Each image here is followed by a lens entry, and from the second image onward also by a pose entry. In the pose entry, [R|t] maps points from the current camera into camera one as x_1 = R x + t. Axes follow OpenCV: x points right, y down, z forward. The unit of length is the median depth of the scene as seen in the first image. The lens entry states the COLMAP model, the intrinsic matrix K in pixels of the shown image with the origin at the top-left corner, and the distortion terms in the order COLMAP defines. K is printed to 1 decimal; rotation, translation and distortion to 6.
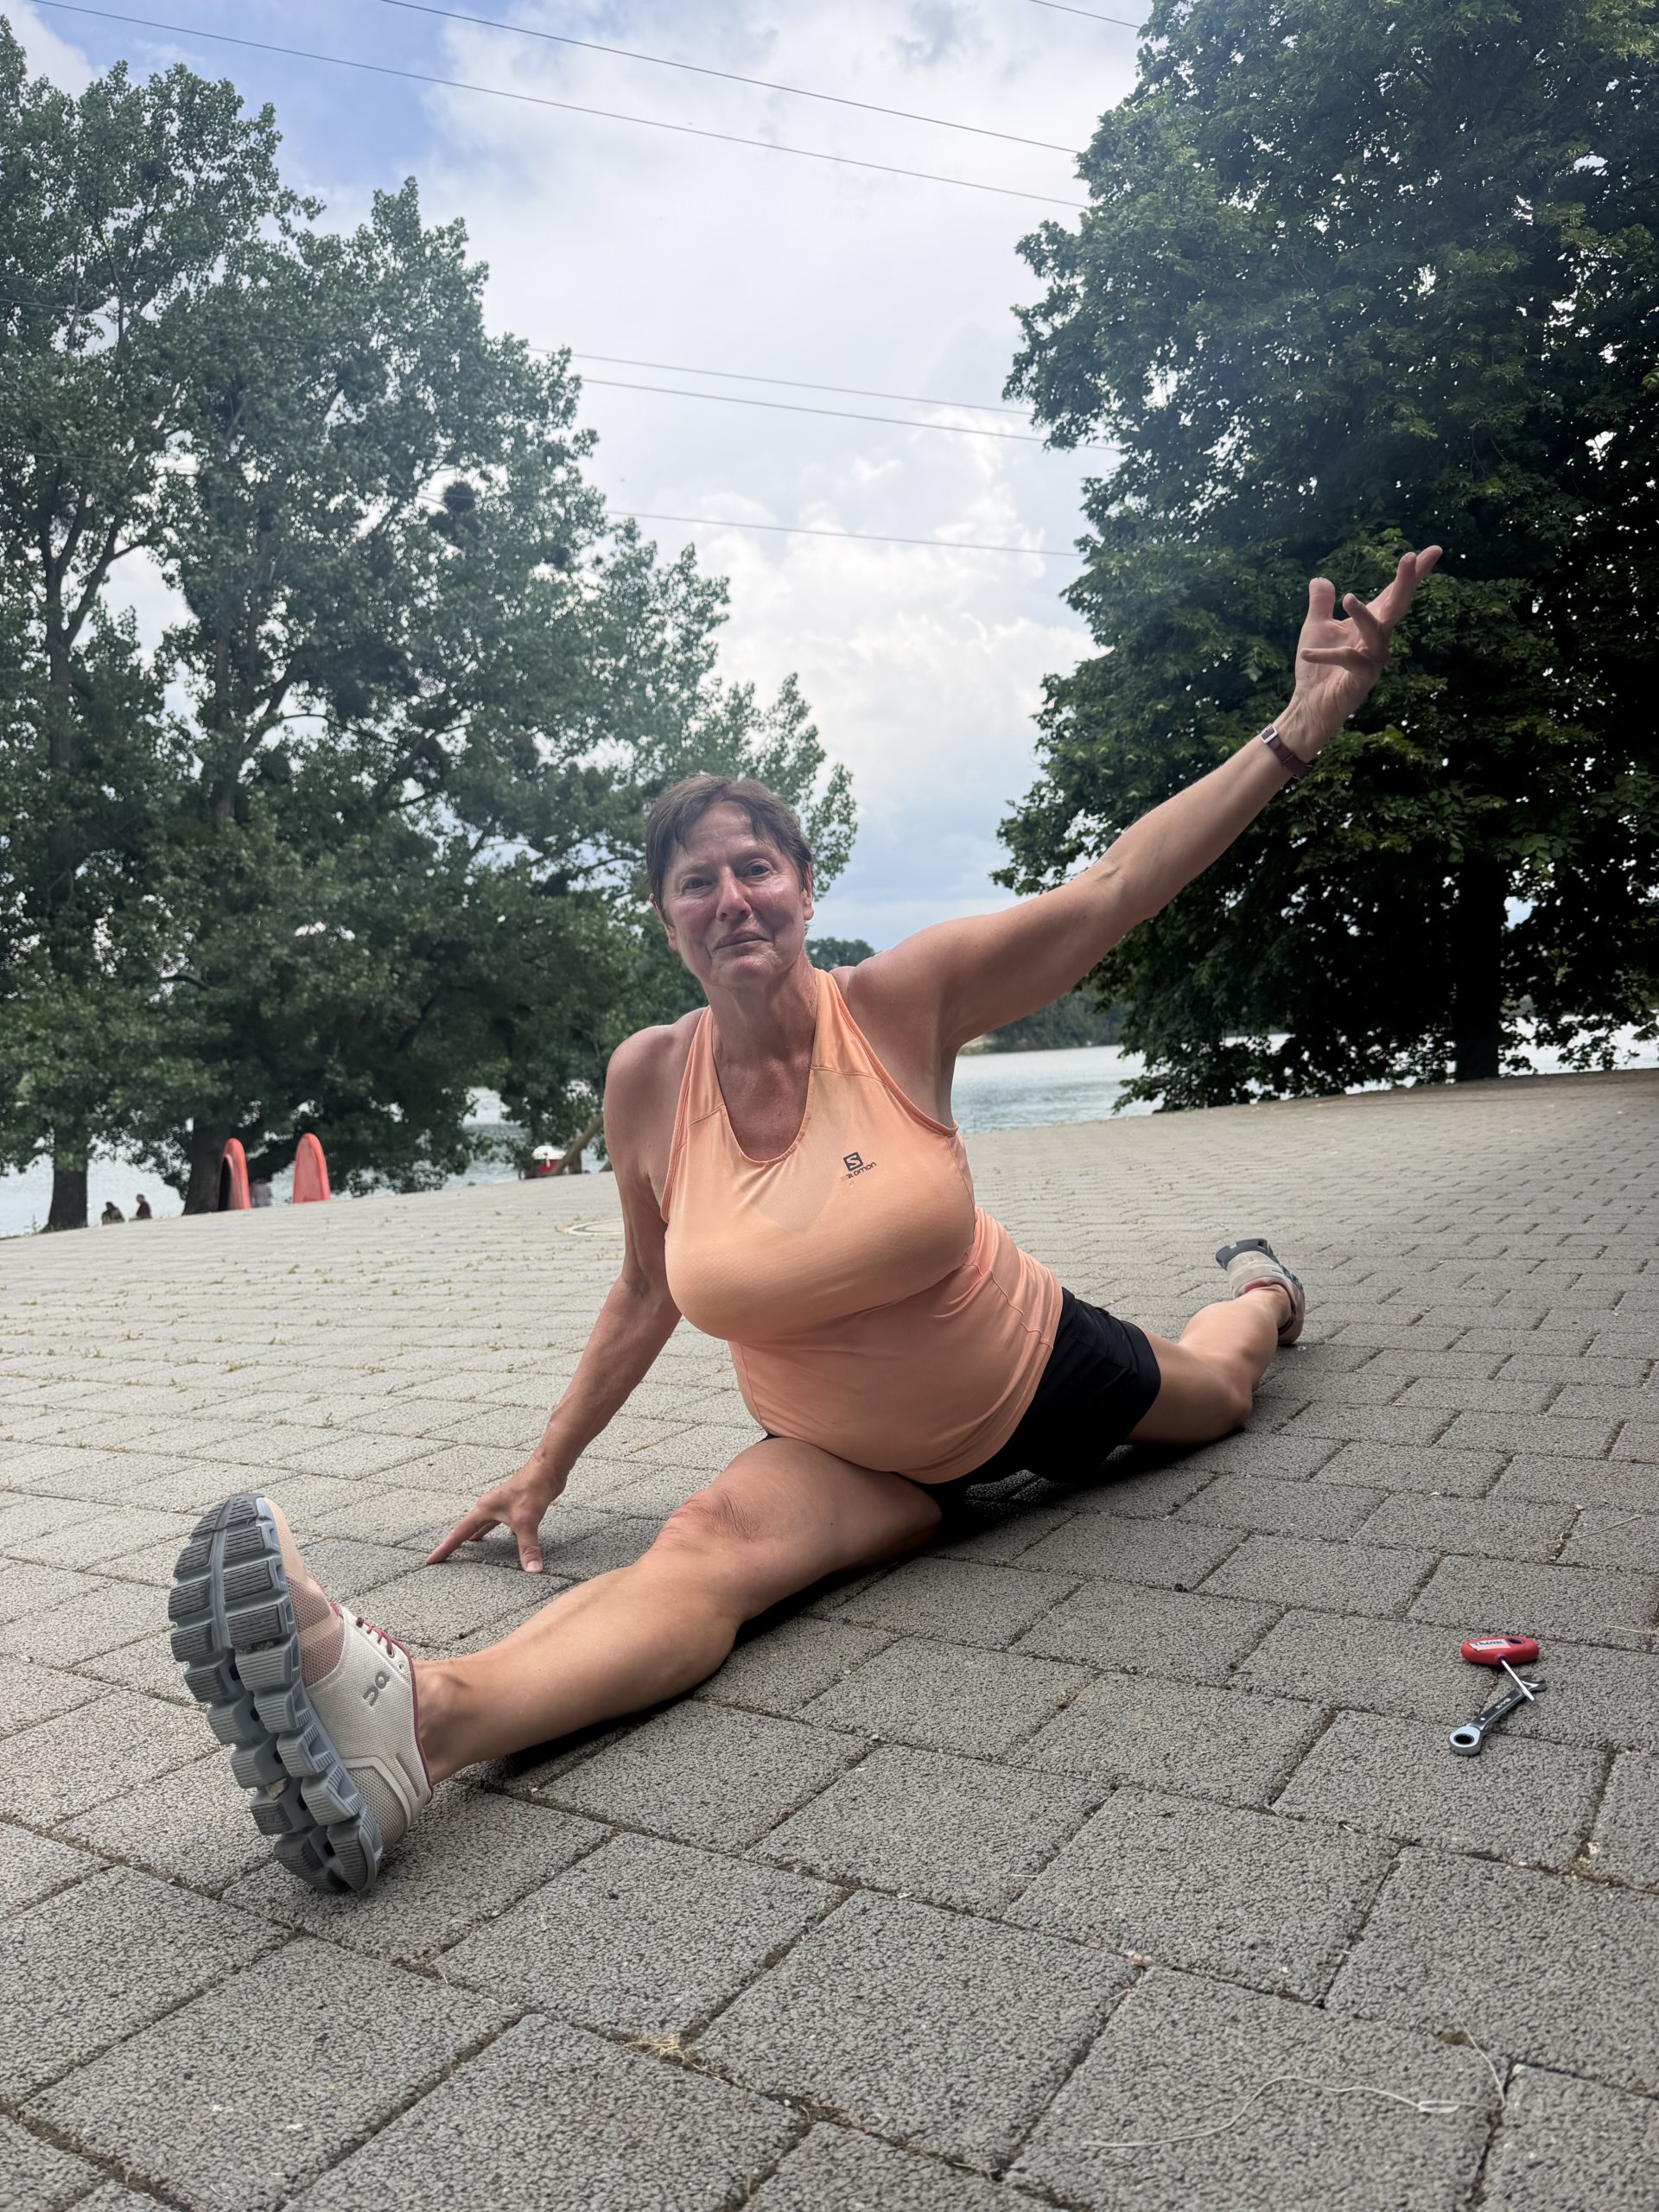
lens RADIAL K [[1551.2, 0, 833.5], [0, 1551.2, 1104.7], [0, 0, 1]] dist [-0.004615, -0.000739]
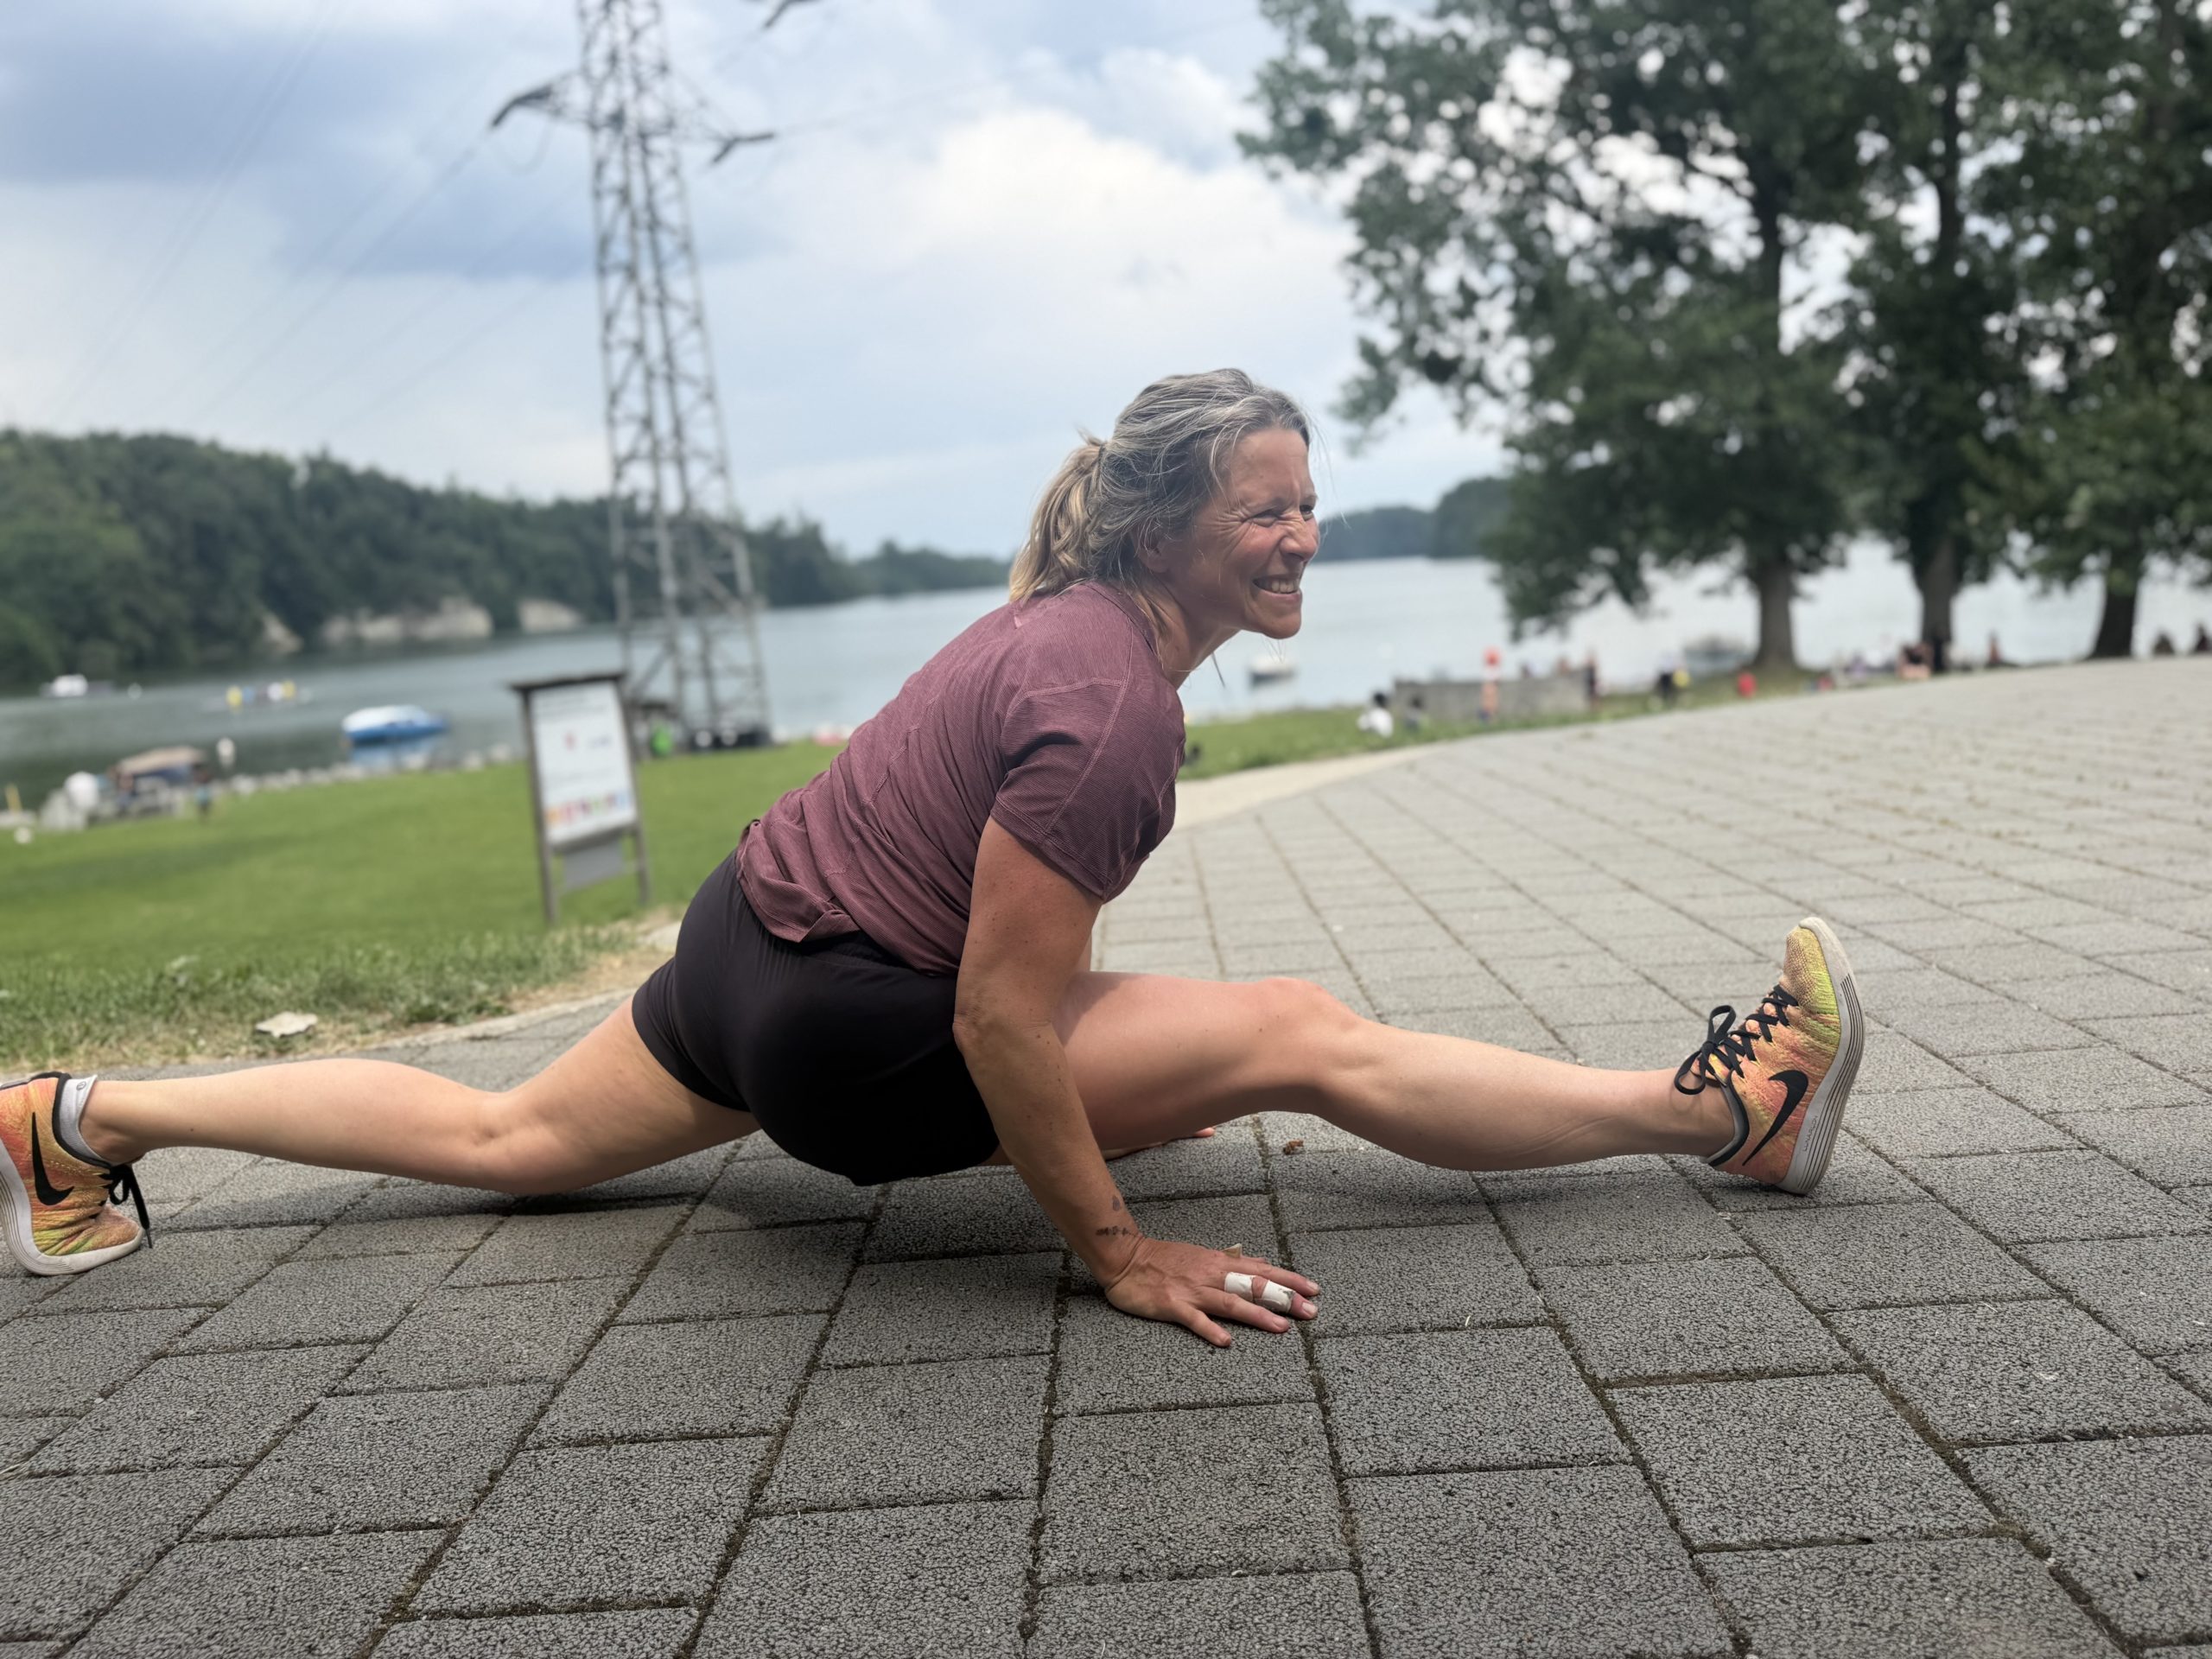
lens RADIAL K [[1551.2, 0, 1110.6], [0, 1551.2, 825.9], [0, 0, 1]] dist [-0.004615, -0.000739]
pose [[0.513732, 0.154661, -0.843895, 0.090564], [0.011566, 0.982280, 0.187064, -0.024798], [0.857873, -0.105861, 0.502840, -0.179722]]
